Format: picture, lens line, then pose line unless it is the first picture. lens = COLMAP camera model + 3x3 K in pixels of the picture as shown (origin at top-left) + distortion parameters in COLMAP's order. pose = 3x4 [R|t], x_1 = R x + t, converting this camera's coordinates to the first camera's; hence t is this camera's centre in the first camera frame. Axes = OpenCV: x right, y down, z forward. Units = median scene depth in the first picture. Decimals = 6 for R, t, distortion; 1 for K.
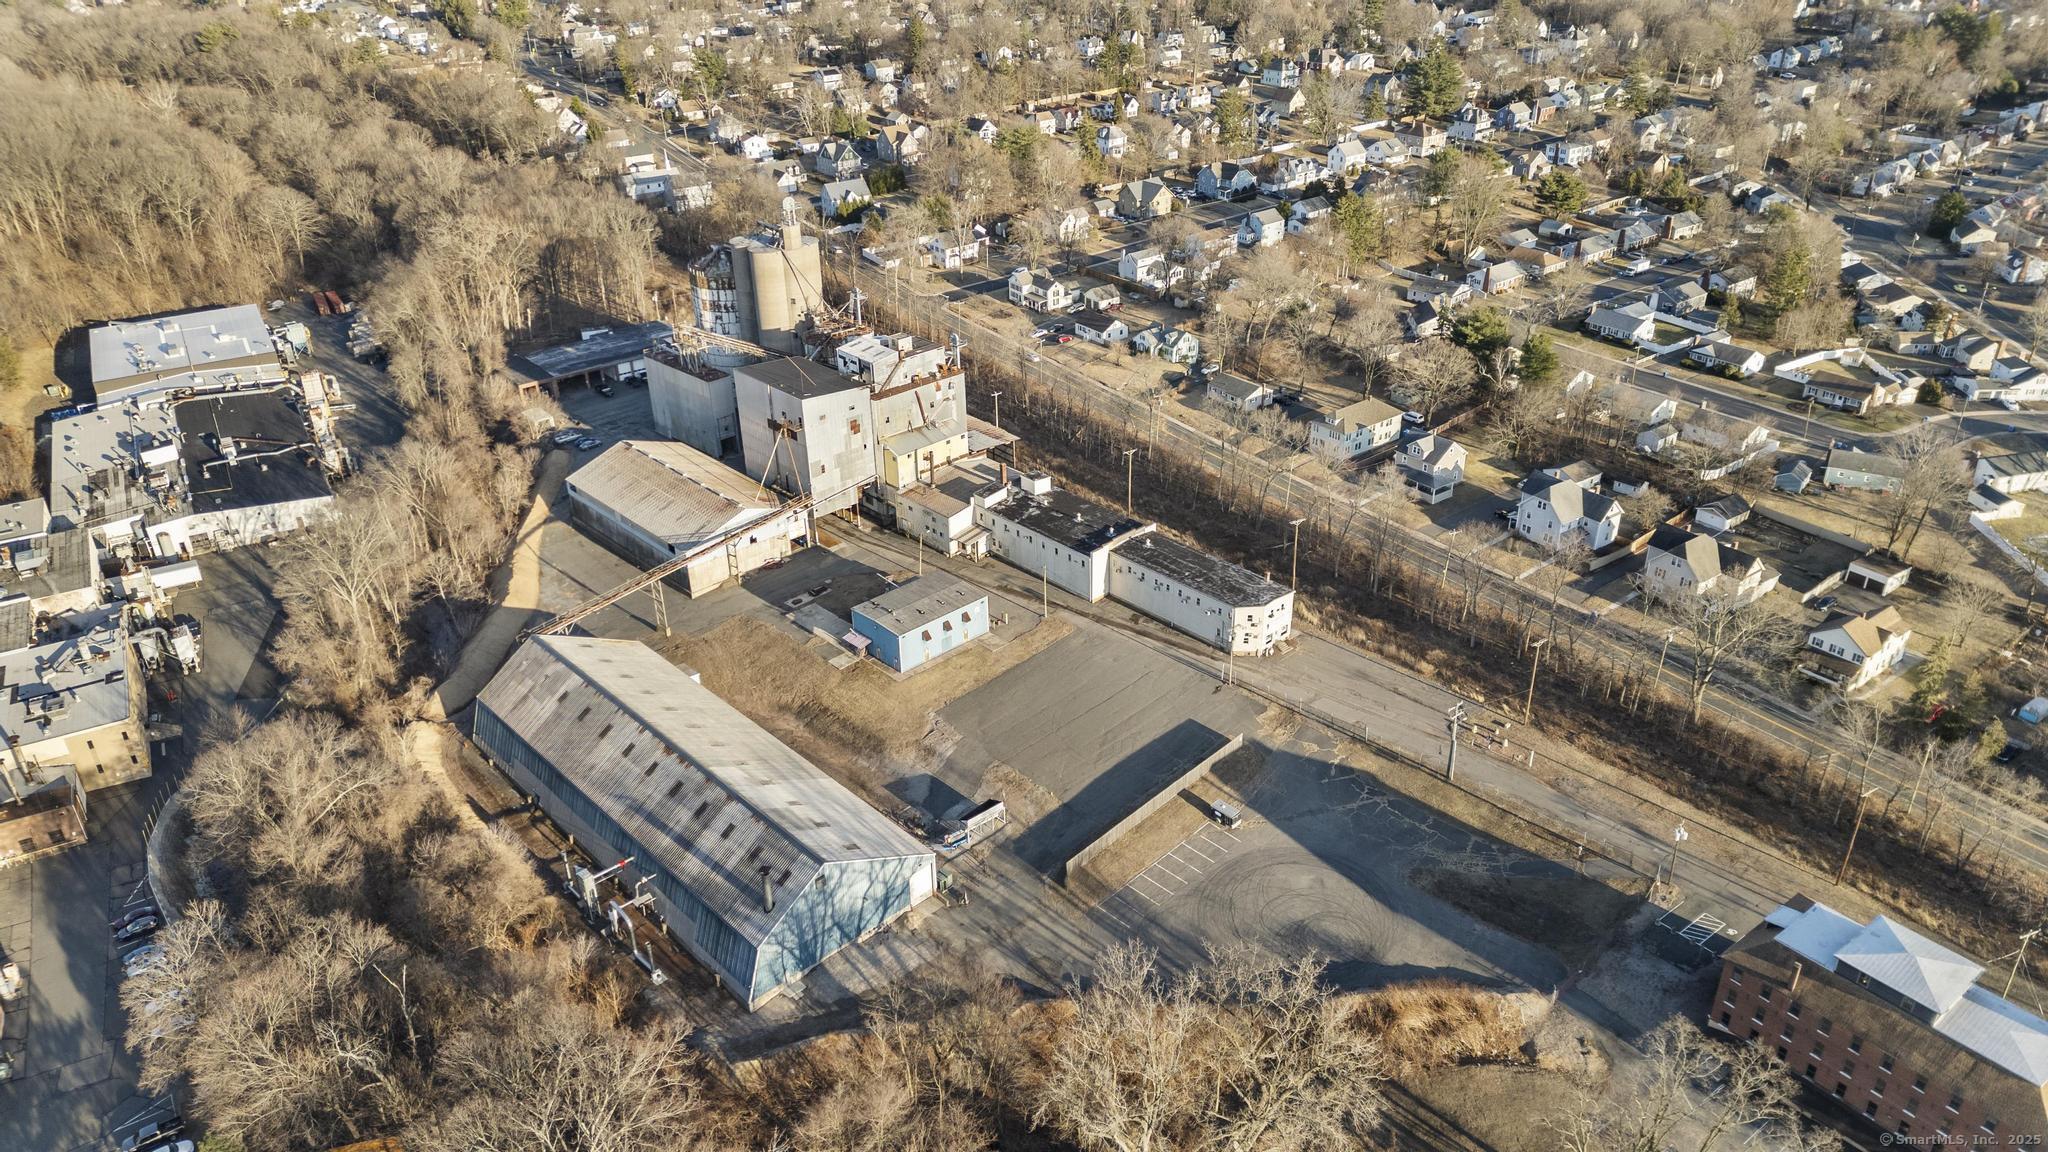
lens RADIAL K [[1427.1, 0, 1024.0], [0, 1427.1, 576.0], [0, 0, 1]] dist [0.159579, -0.246882]
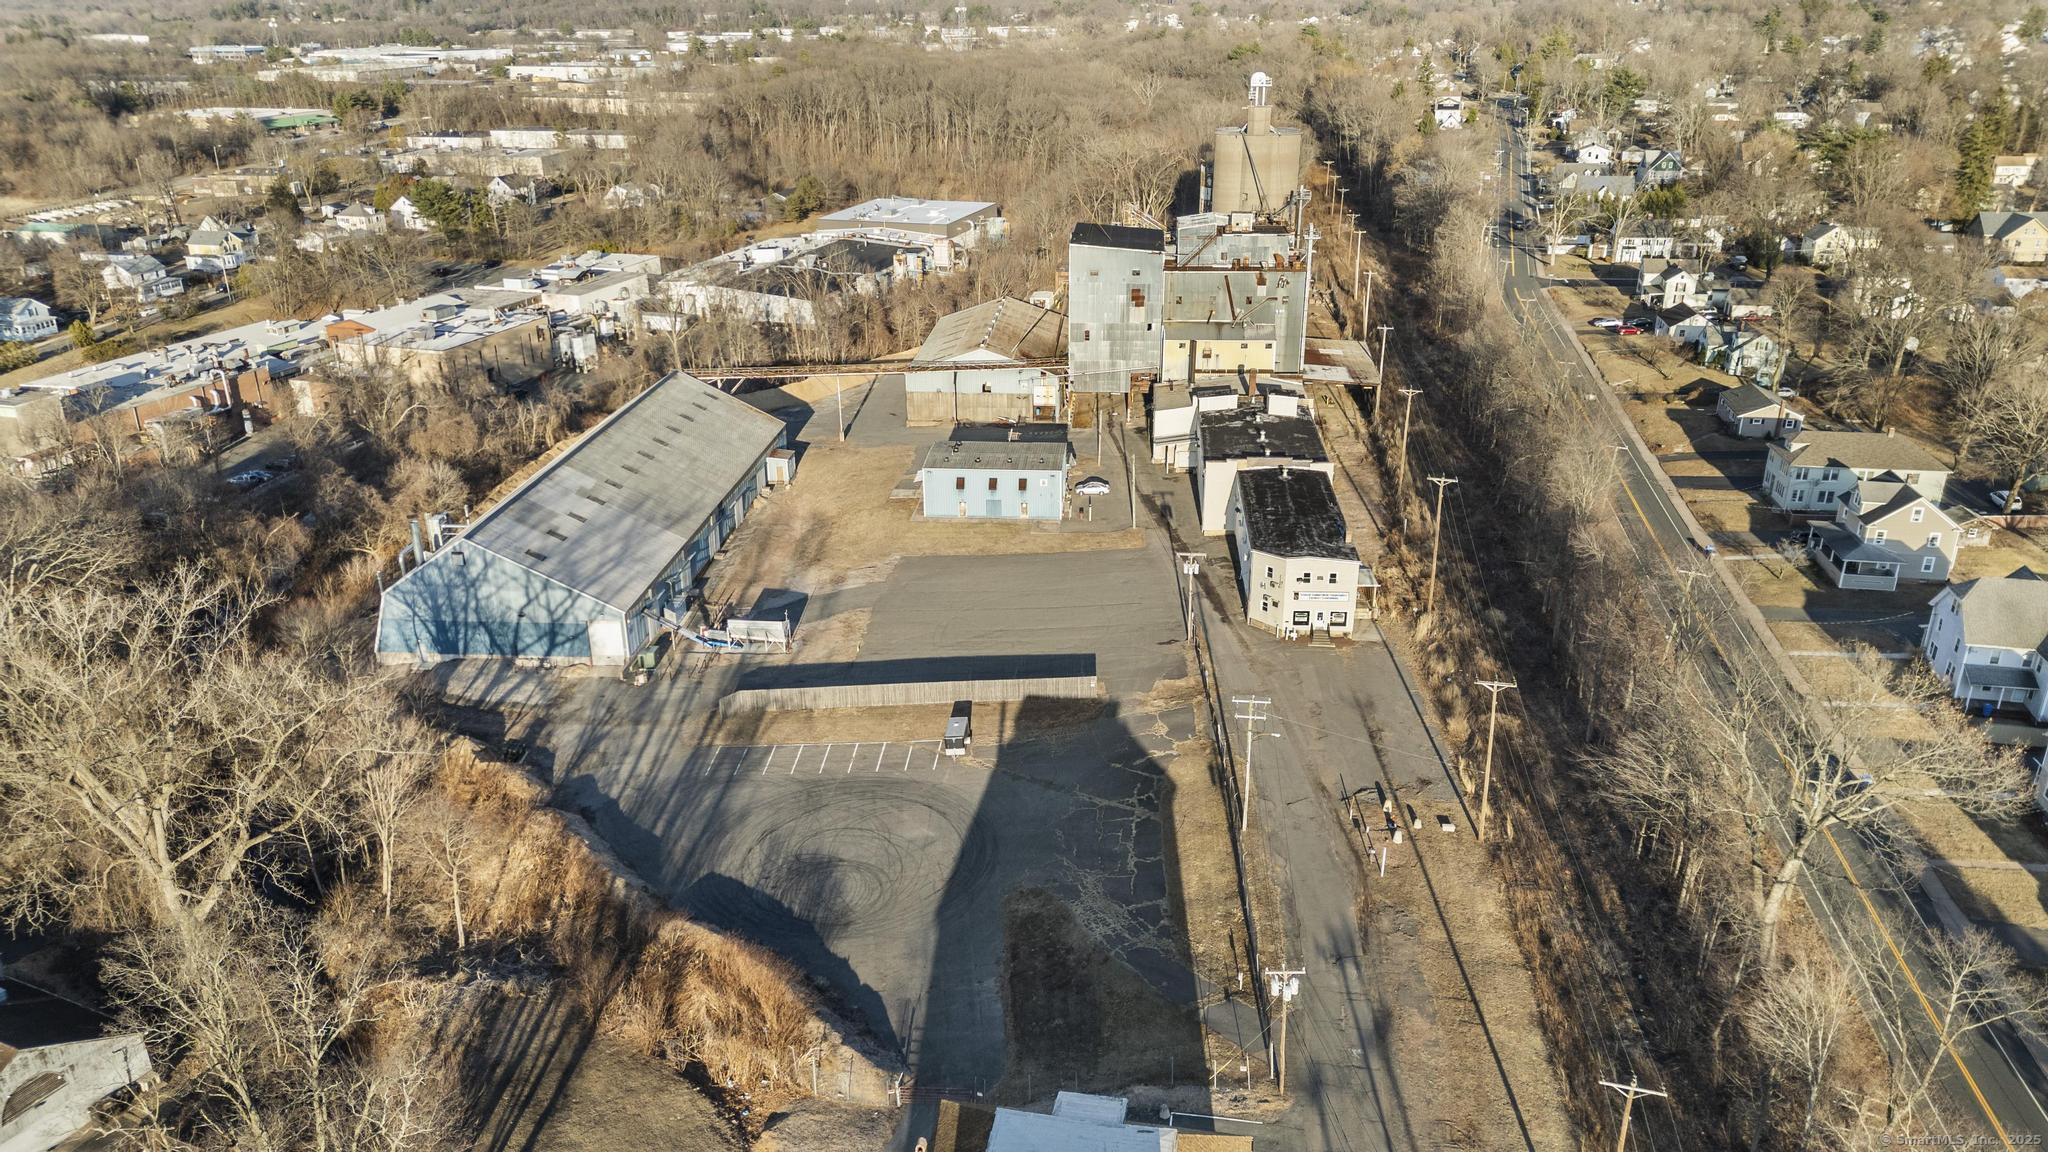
lens RADIAL K [[1440.1, 0, 1024.0], [0, 1440.1, 576.0], [0, 0, 1]] dist [0.088077, -0.117078]
pose [[0.674552, 0.289228, -0.679210, 0.468749], [-0.357095, 0.933092, 0.042692, 0.037523], [0.646113, 0.213745, 0.732701, 0.370605]]
